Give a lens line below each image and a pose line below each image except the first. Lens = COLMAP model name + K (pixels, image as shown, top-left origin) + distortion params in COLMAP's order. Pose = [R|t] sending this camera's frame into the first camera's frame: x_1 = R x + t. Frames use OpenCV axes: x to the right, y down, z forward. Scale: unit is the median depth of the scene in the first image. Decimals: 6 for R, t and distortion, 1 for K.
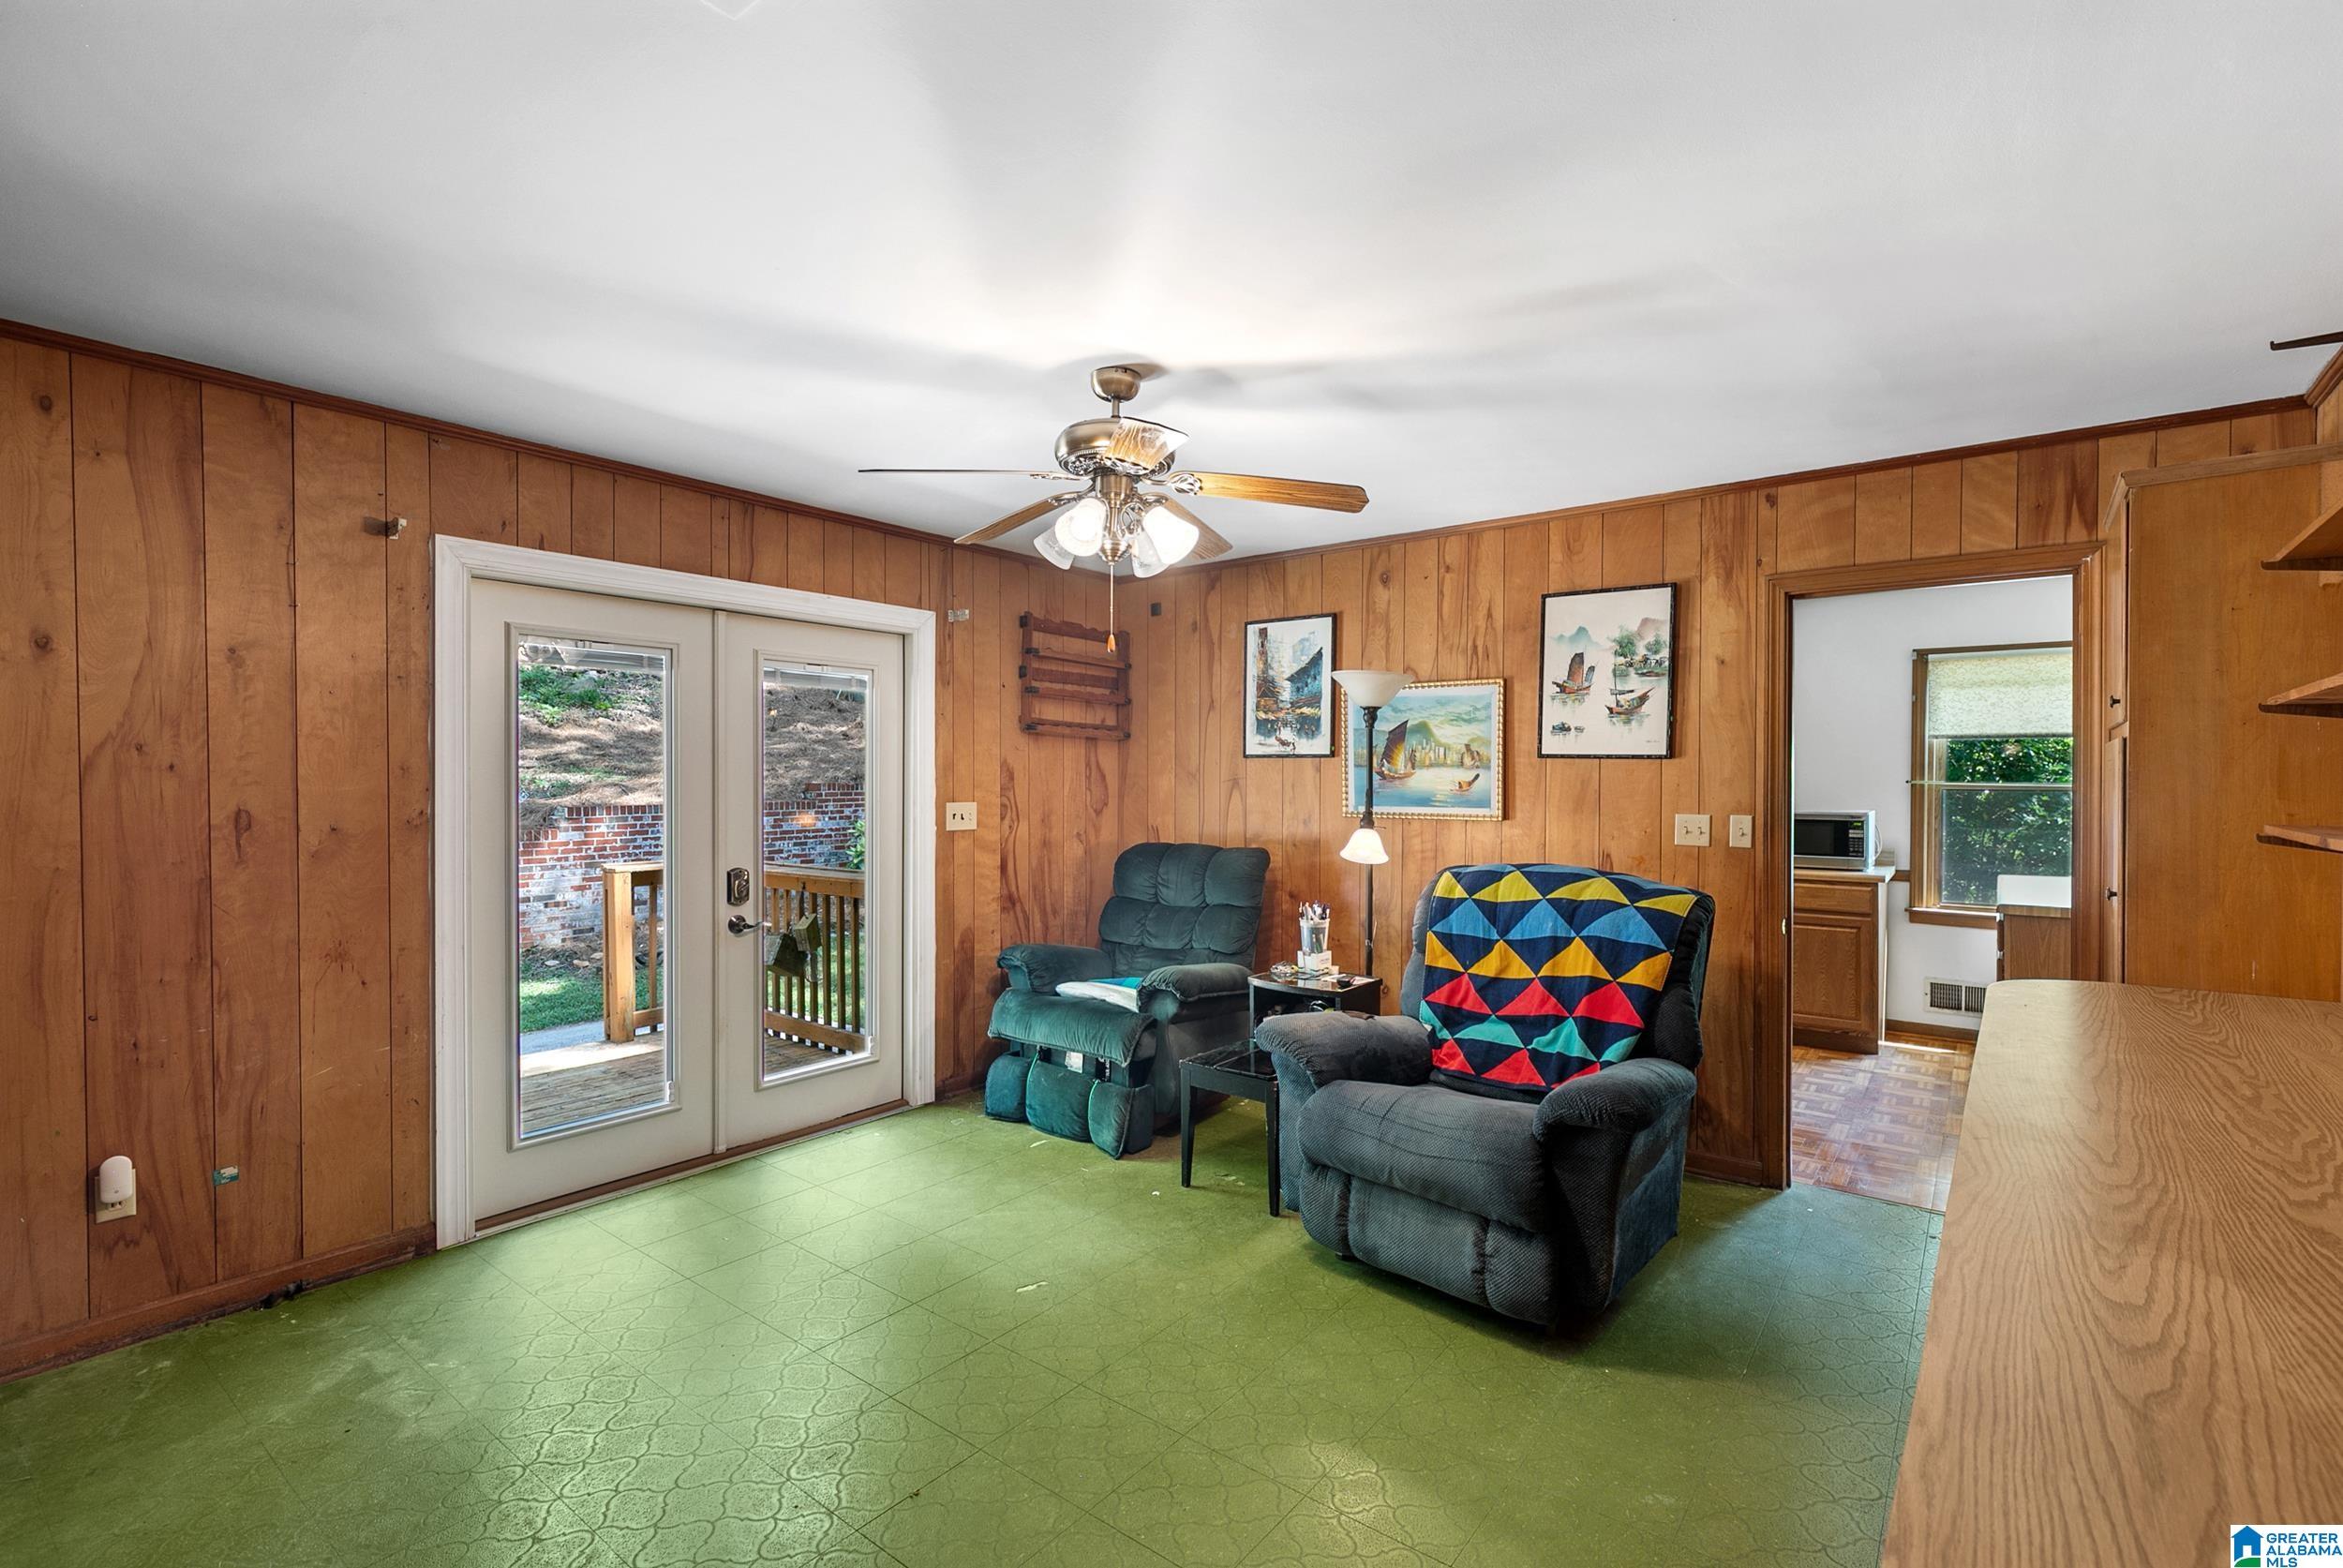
lens RADIAL K [[1057.7, 0, 1178.1], [0, 1057.7, 786.6], [0, 0, 1]] dist [-0.001593, -0.000467]
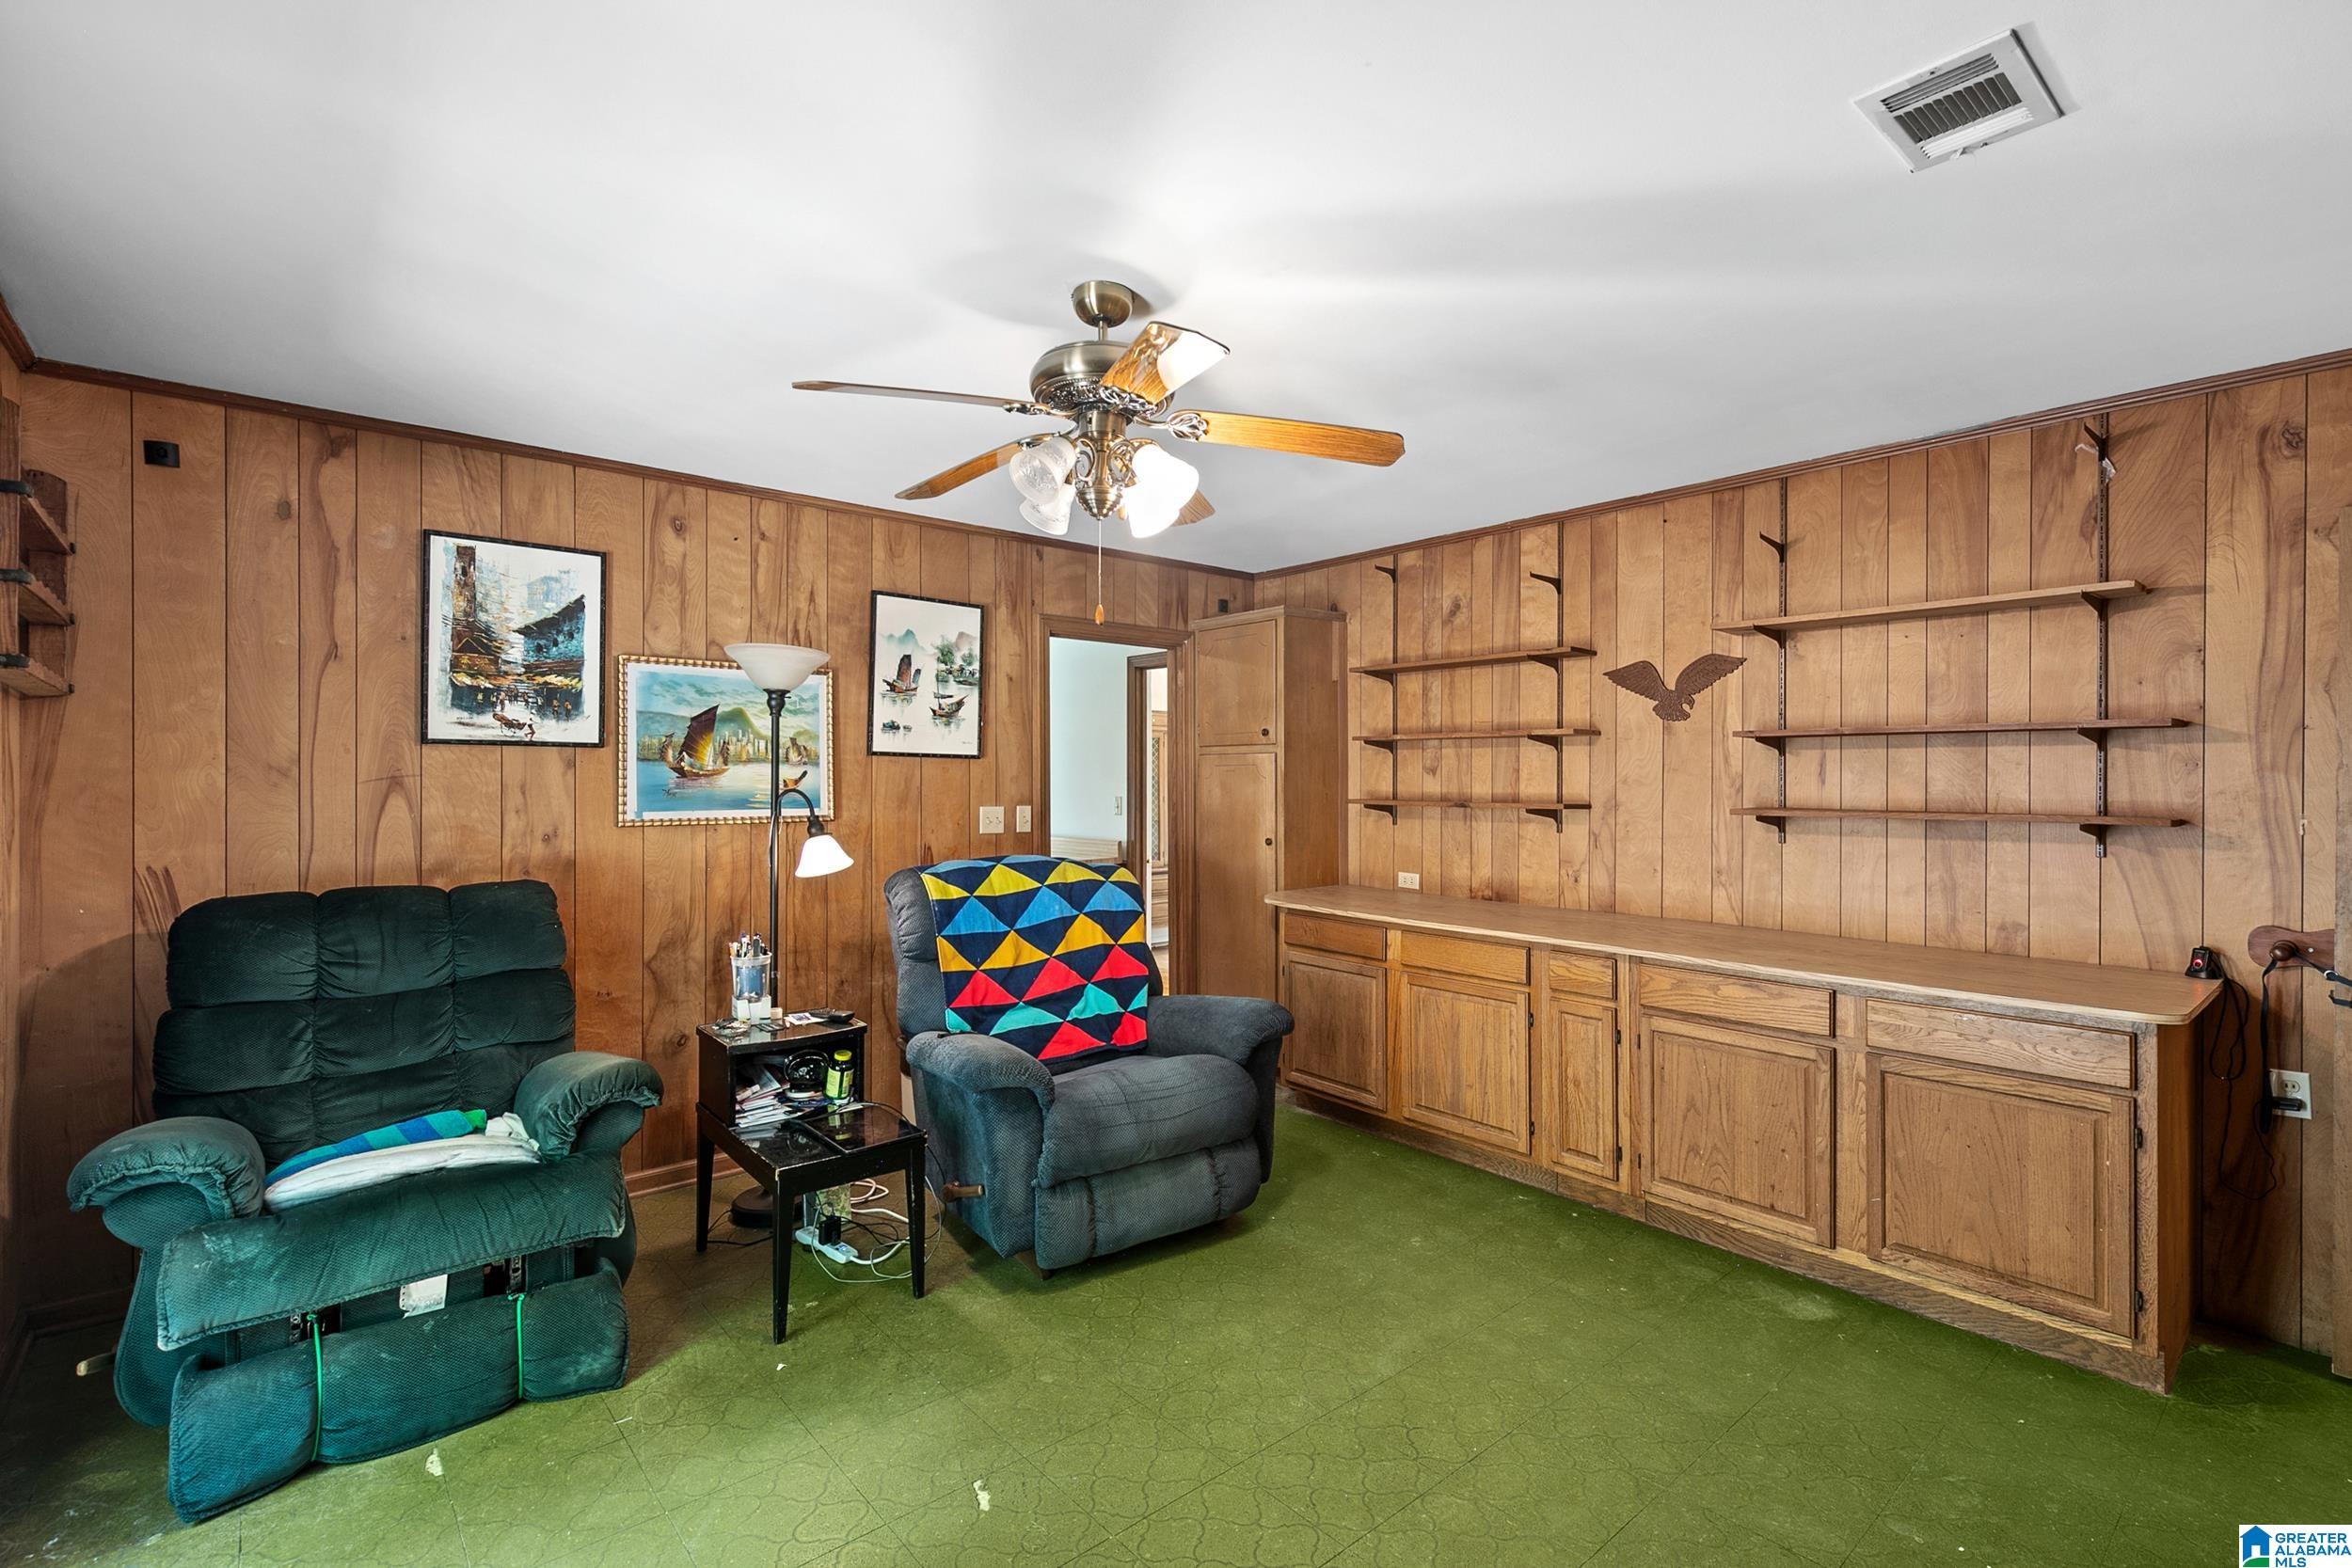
lens RADIAL K [[1061.6, 0, 1182.6], [0, 1061.6, 786.7], [0, 0, 1]] dist [-0.001593, -0.000467]
pose [[0.186935, -0.012863, 0.982288, -0.586809], [0.005490, 0.999912, 0.012049, -0.008197], [-0.982357, 0.003140, 0.186989, 0.536022]]
